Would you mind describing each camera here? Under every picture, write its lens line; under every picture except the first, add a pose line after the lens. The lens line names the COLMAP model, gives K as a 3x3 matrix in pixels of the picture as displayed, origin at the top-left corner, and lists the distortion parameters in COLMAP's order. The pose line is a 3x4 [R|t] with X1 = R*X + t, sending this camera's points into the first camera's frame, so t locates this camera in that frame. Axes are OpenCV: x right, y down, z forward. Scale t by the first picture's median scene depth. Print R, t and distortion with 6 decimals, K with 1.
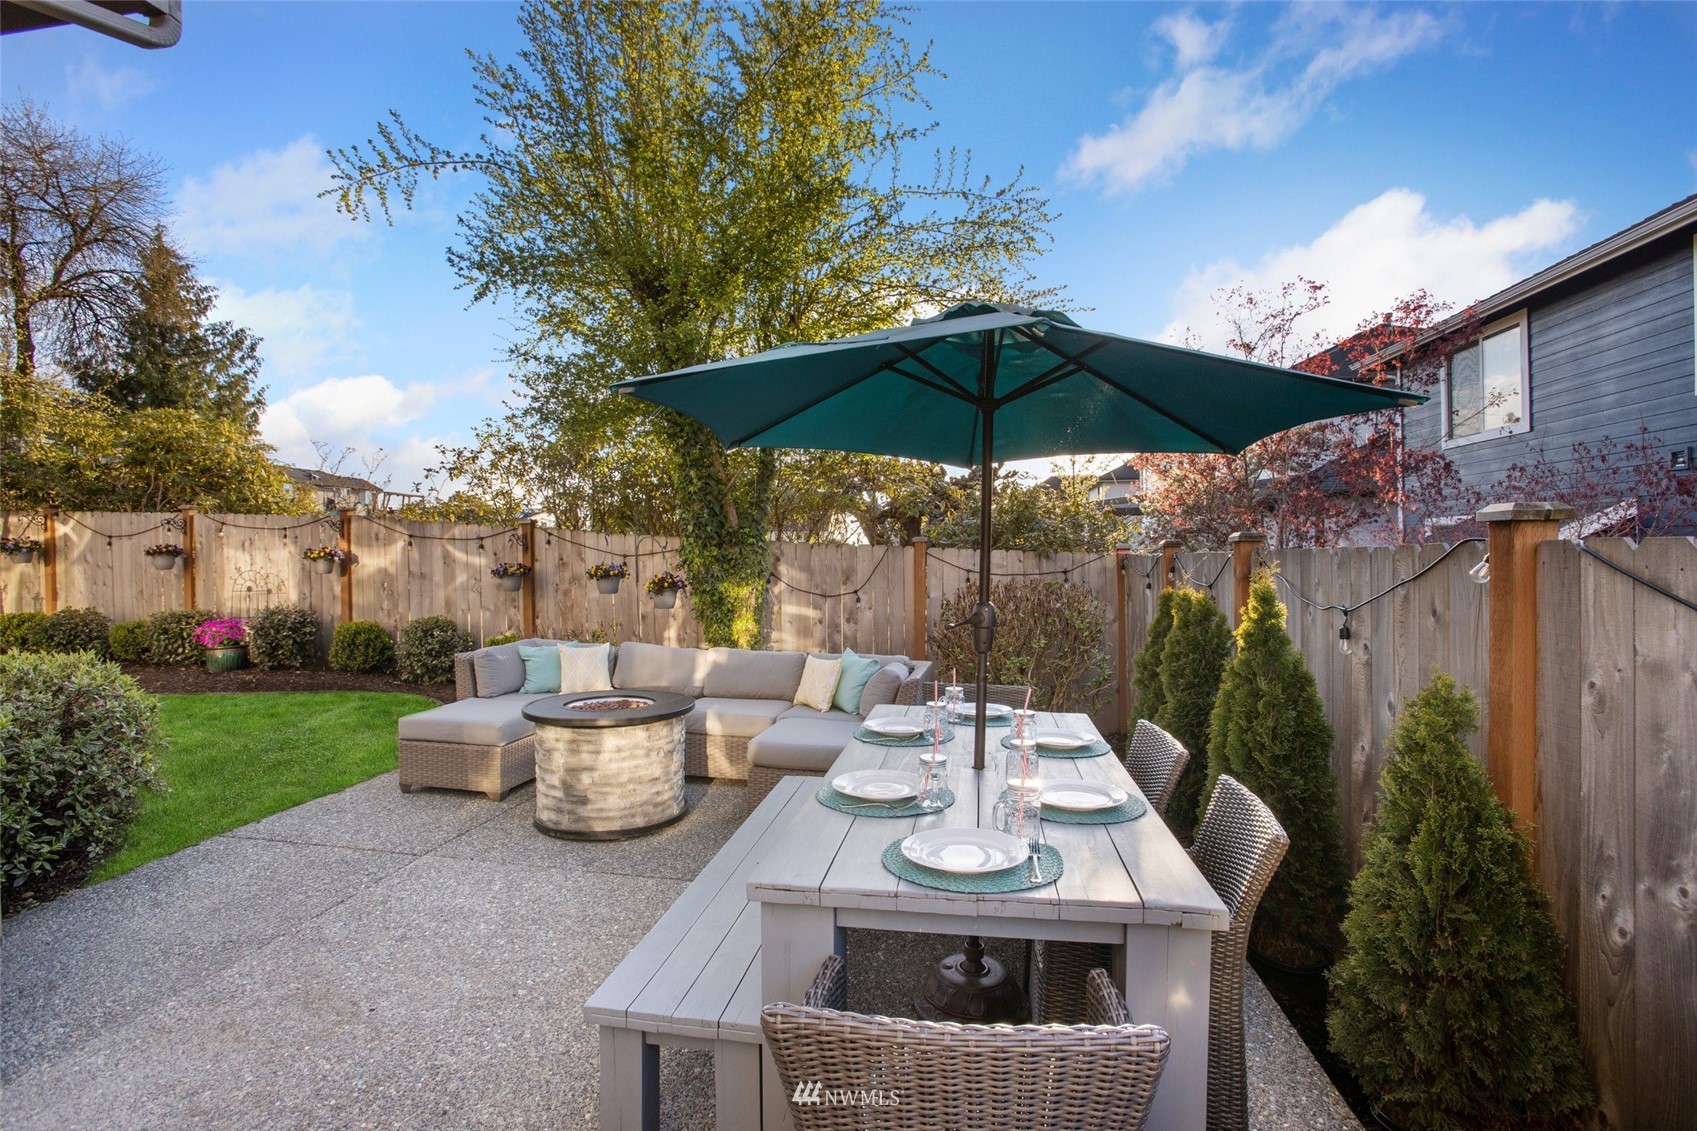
lens RADIAL K [[794.1, 0, 855.0], [0, 794.1, 570.7], [0, 0, 1]] dist [-0.070293, 0.025735]
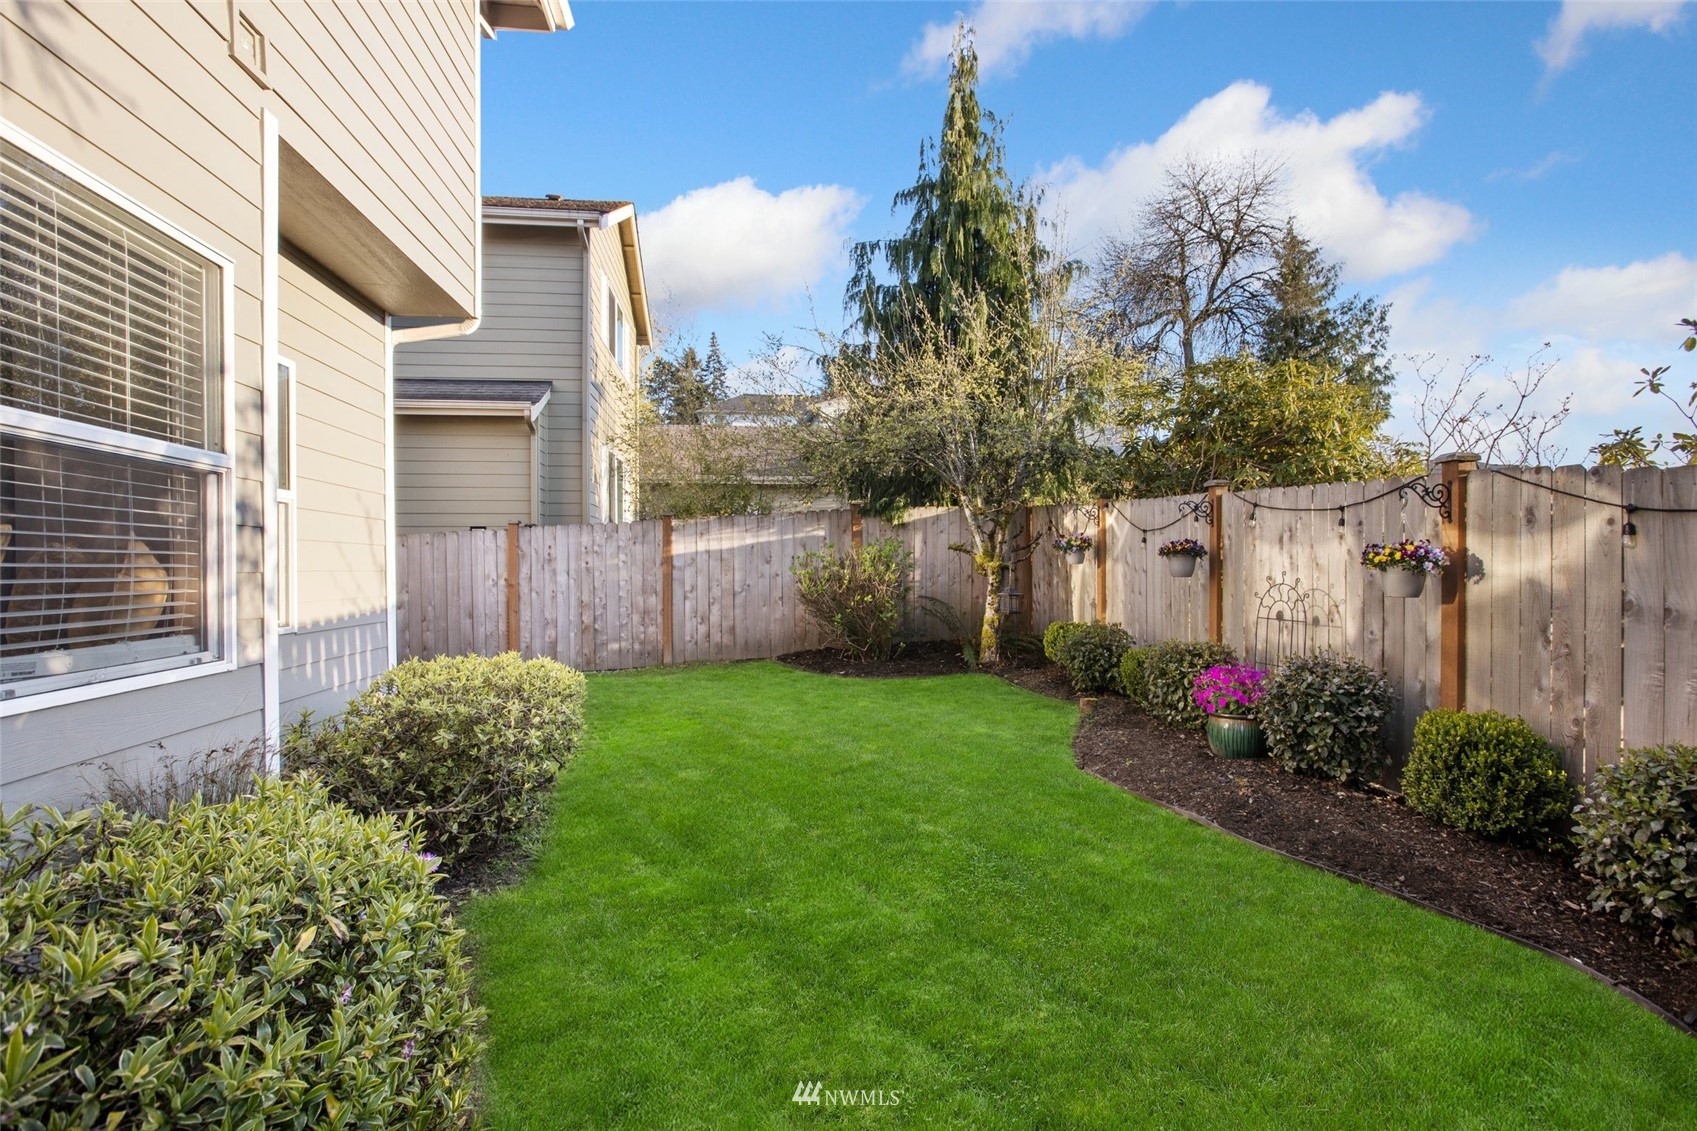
lens RADIAL K [[822.1, 0, 848.5], [0, 822.1, 565.5], [0, 0, 1]] dist [-0.073934, 0.034636]
pose [[0.294311, 0.014978, -0.955592, -0.298947], [-0.023979, 0.999678, 0.008284, -0.010380], [0.955409, 0.020476, 0.294575, 0.495388]]
